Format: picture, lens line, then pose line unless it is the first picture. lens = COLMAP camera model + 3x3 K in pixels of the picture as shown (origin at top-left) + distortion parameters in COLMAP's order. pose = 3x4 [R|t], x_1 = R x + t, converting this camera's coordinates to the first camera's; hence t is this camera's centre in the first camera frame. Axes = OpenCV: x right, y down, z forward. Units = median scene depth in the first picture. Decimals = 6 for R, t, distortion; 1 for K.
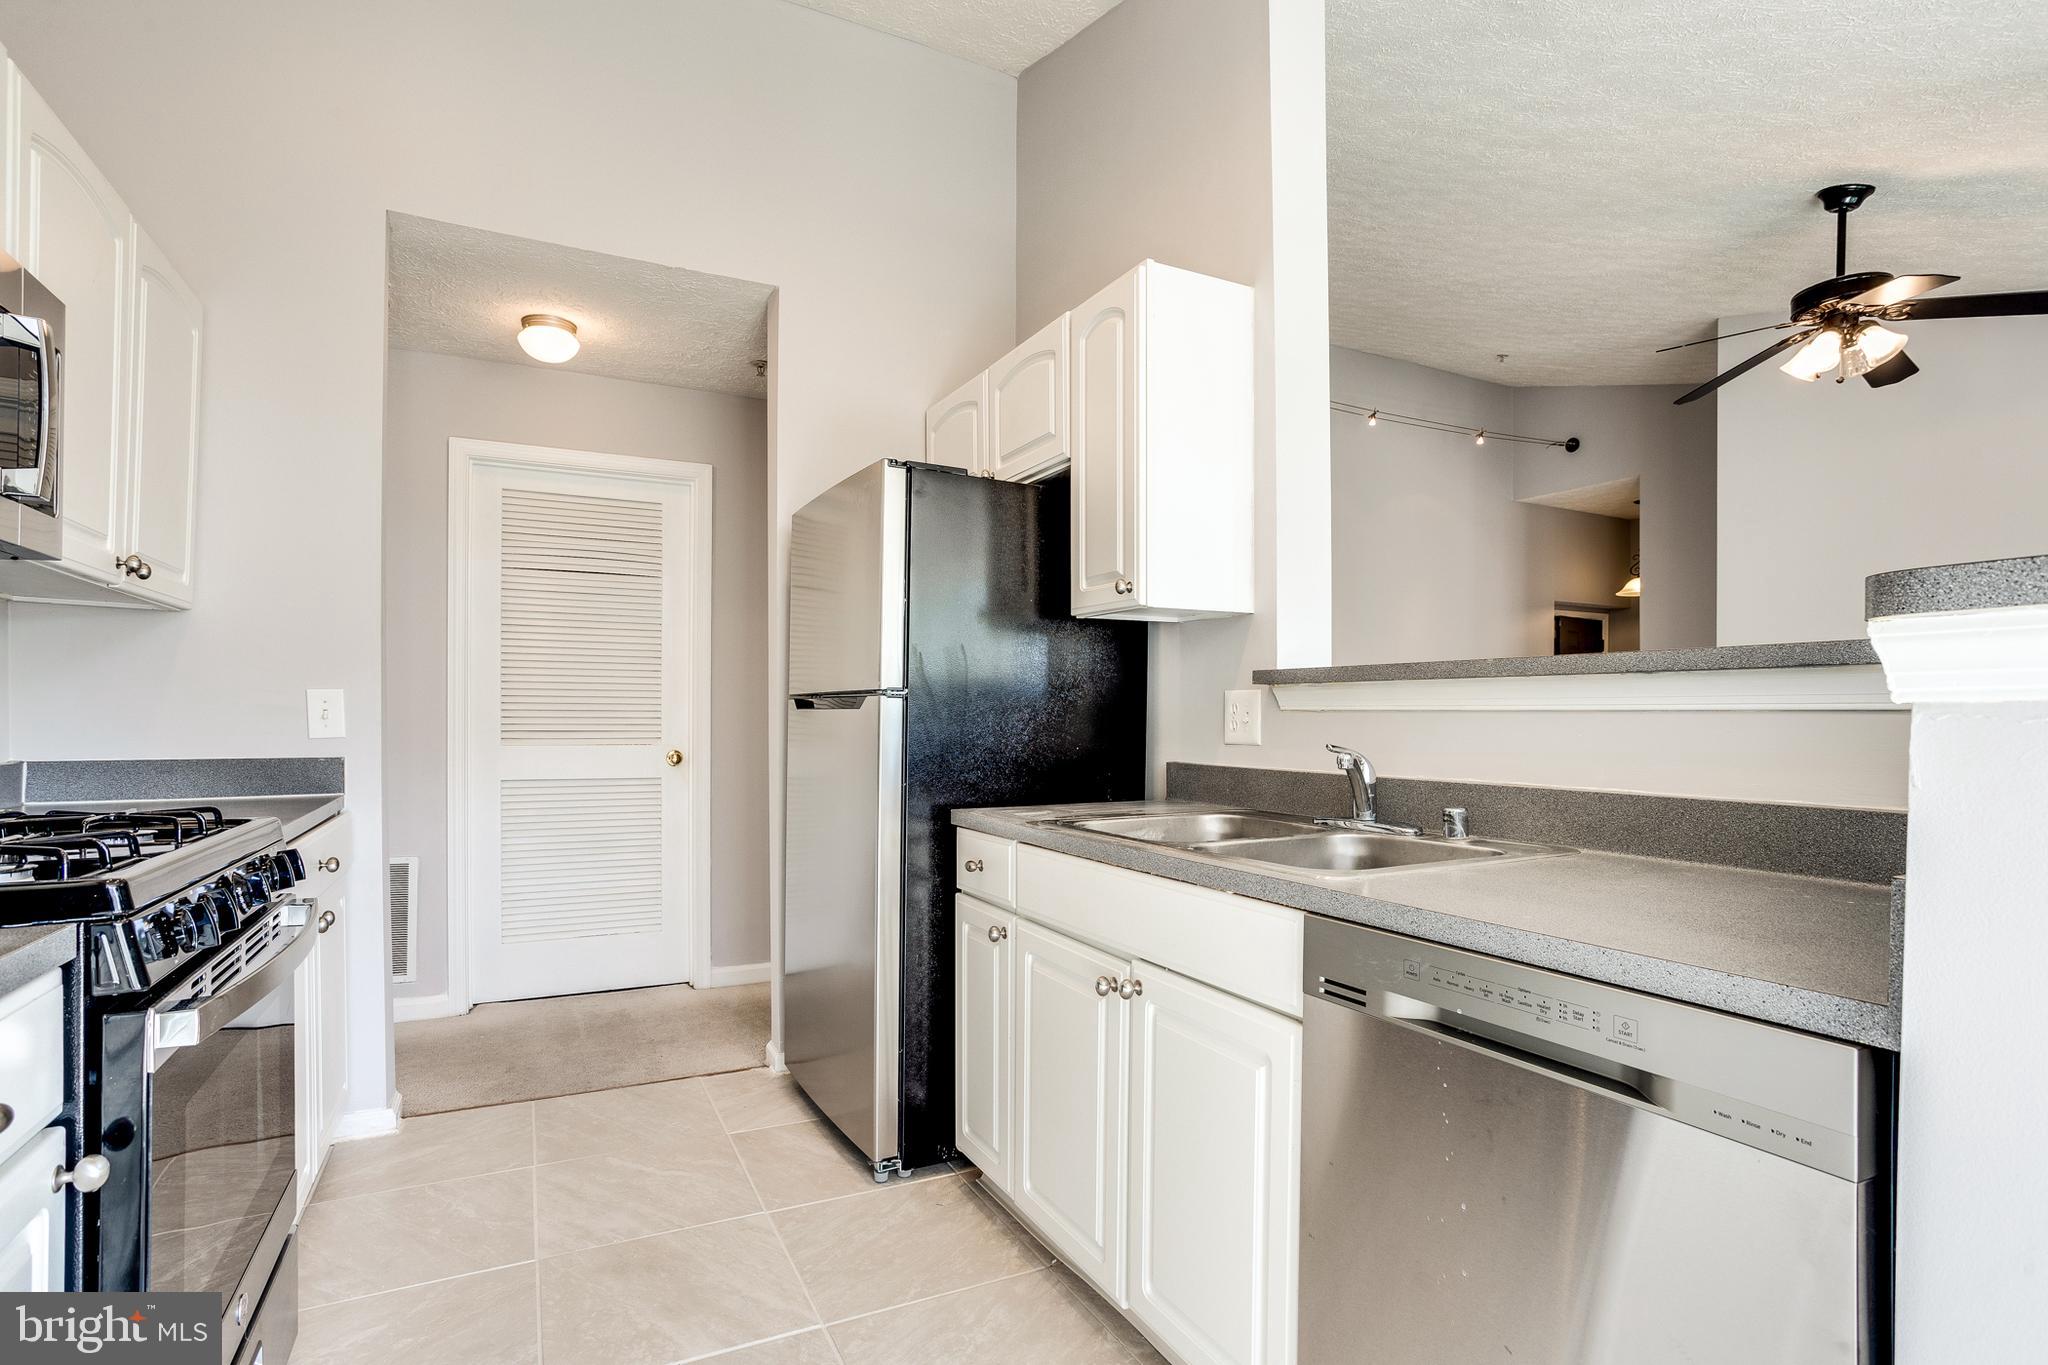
lens RADIAL K [[991.6, 0, 1024.1], [0, 991.6, 731.5], [0, 0, 1]] dist [-0.042106, 0.020576]
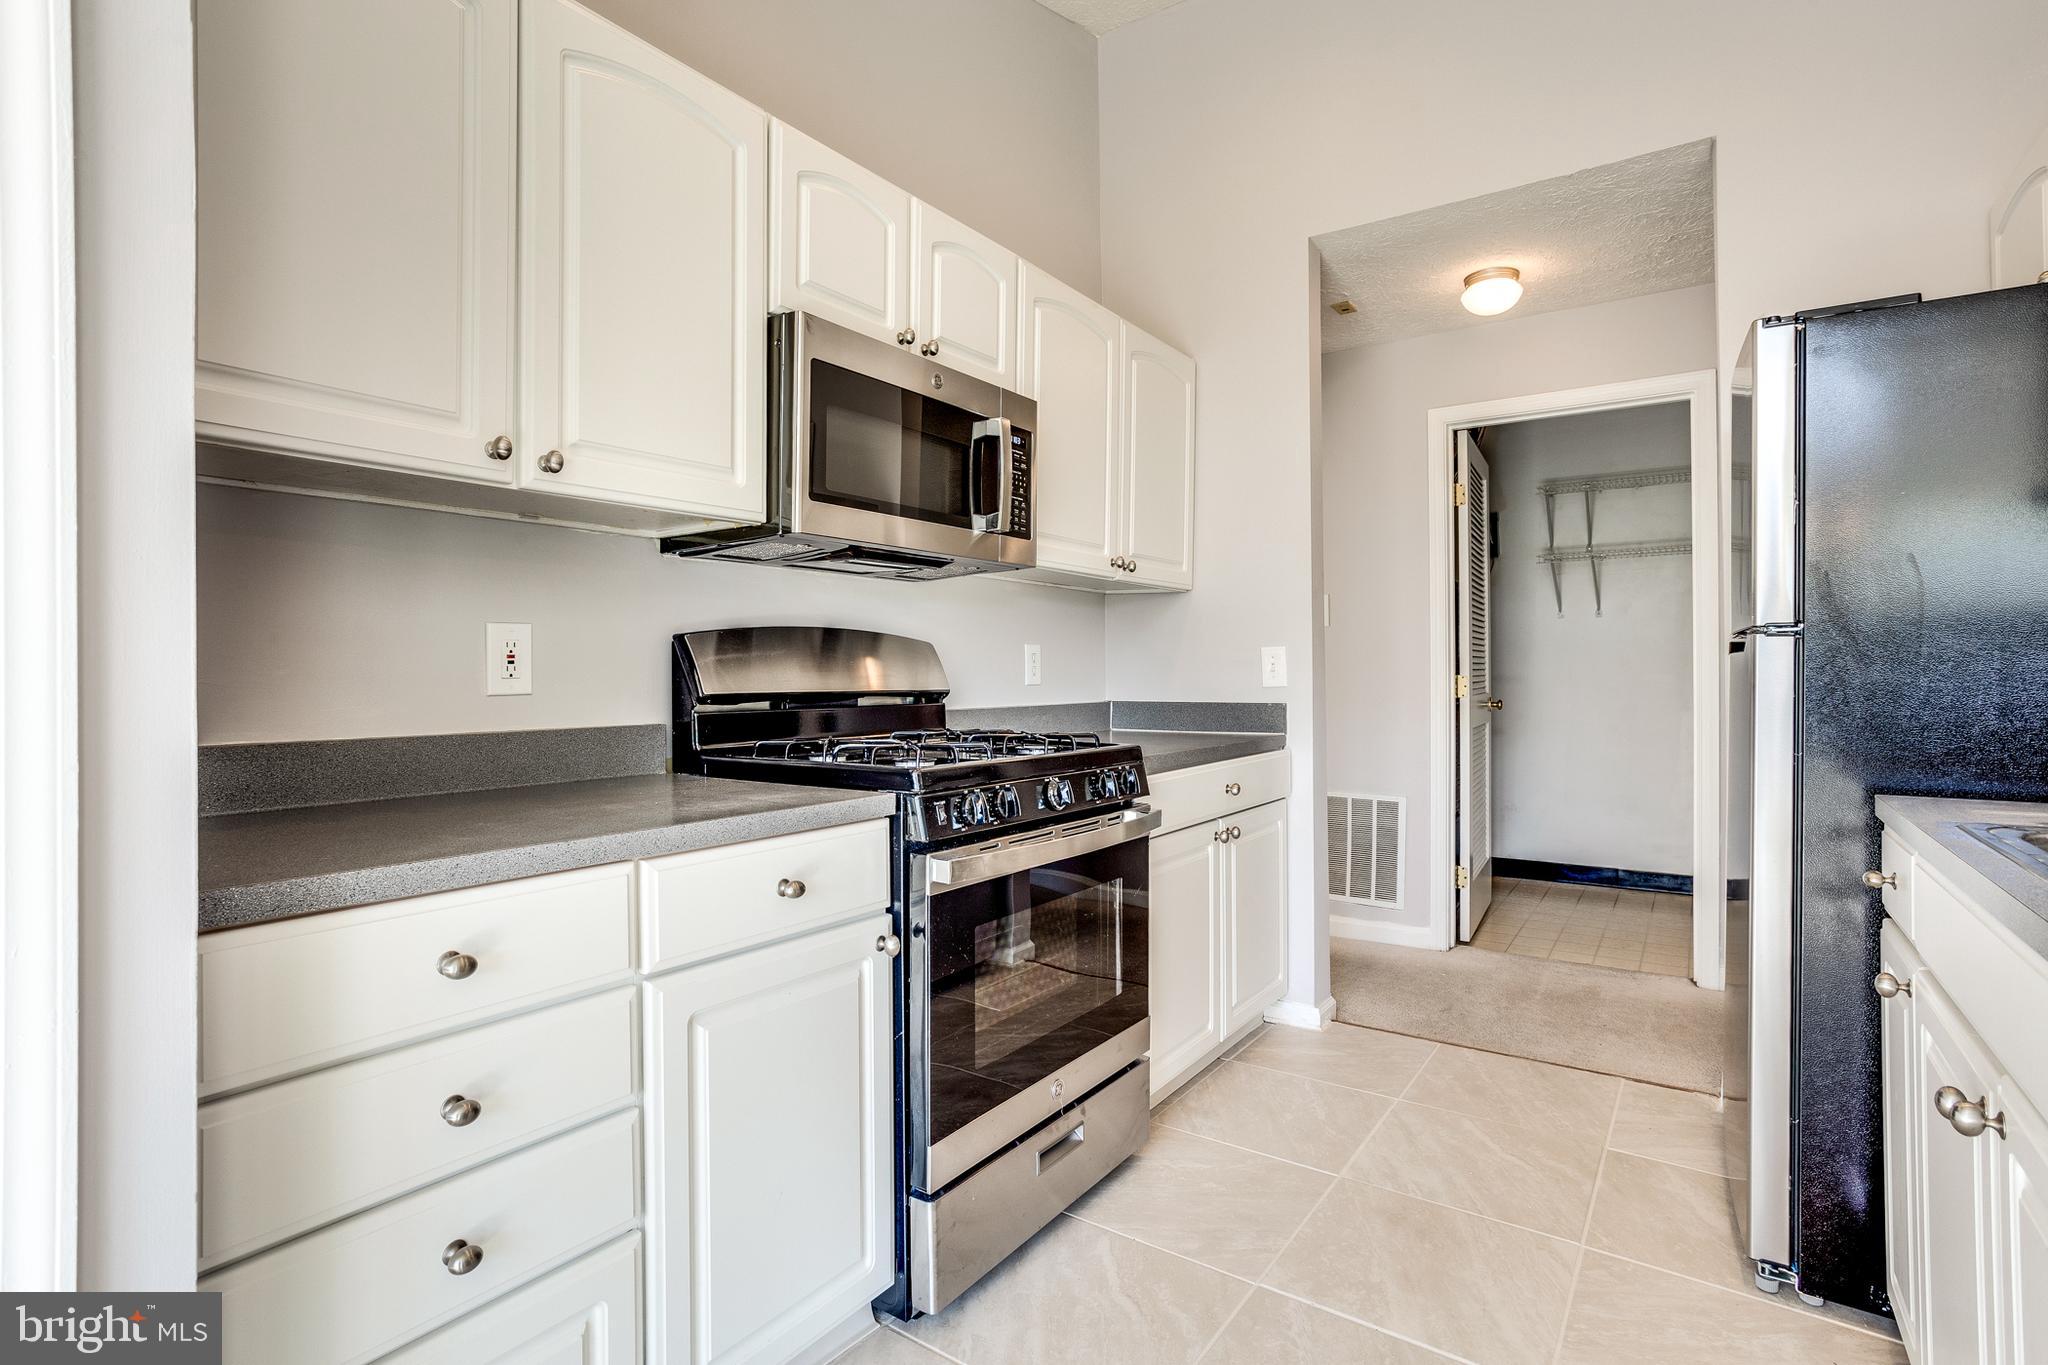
lens RADIAL K [[991.6, 0, 1034.2], [0, 991.6, 672.2], [0, 0, 1]] dist [-0.042106, 0.020576]
pose [[0.467293, -0.006234, -0.884080, 0.262599], [-0.005921, 0.999931, -0.010181, 0.002935], [0.884083, 0.009992, 0.467224, 0.176366]]
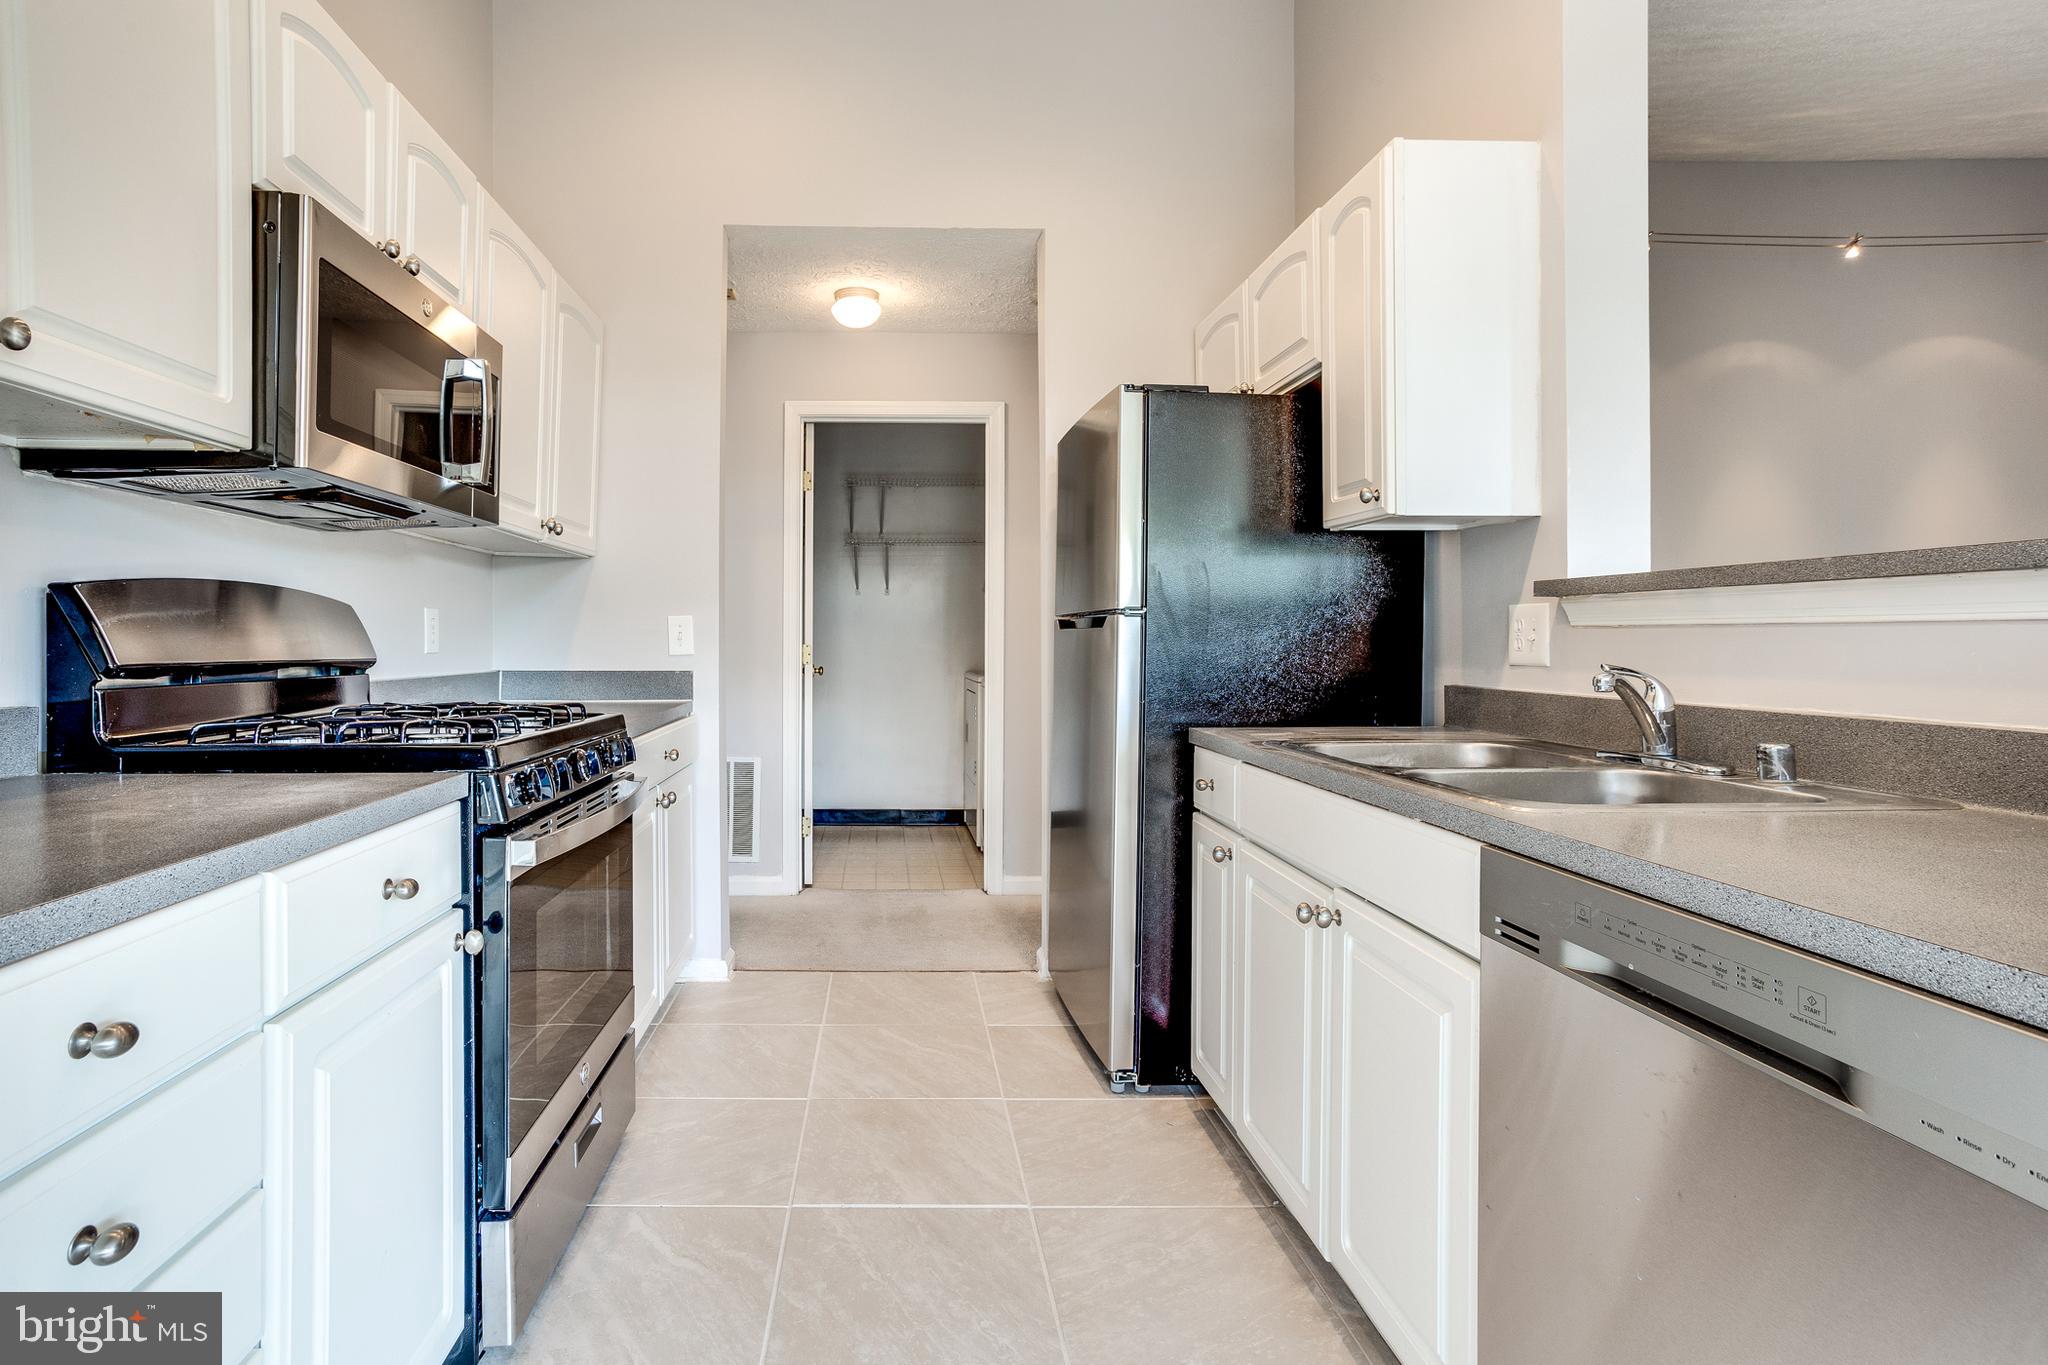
lens RADIAL K [[1009.0, 0, 914.5], [0, 1009.0, 644.3], [0, 0, 1]] dist [-0.024591, 0.010419]
pose [[0.900184, -0.000754, -0.435508, 0.126075], [-0.004438, 0.999931, -0.010904, 0.006470], [0.435486, 0.011748, 0.900119, -0.034675]]
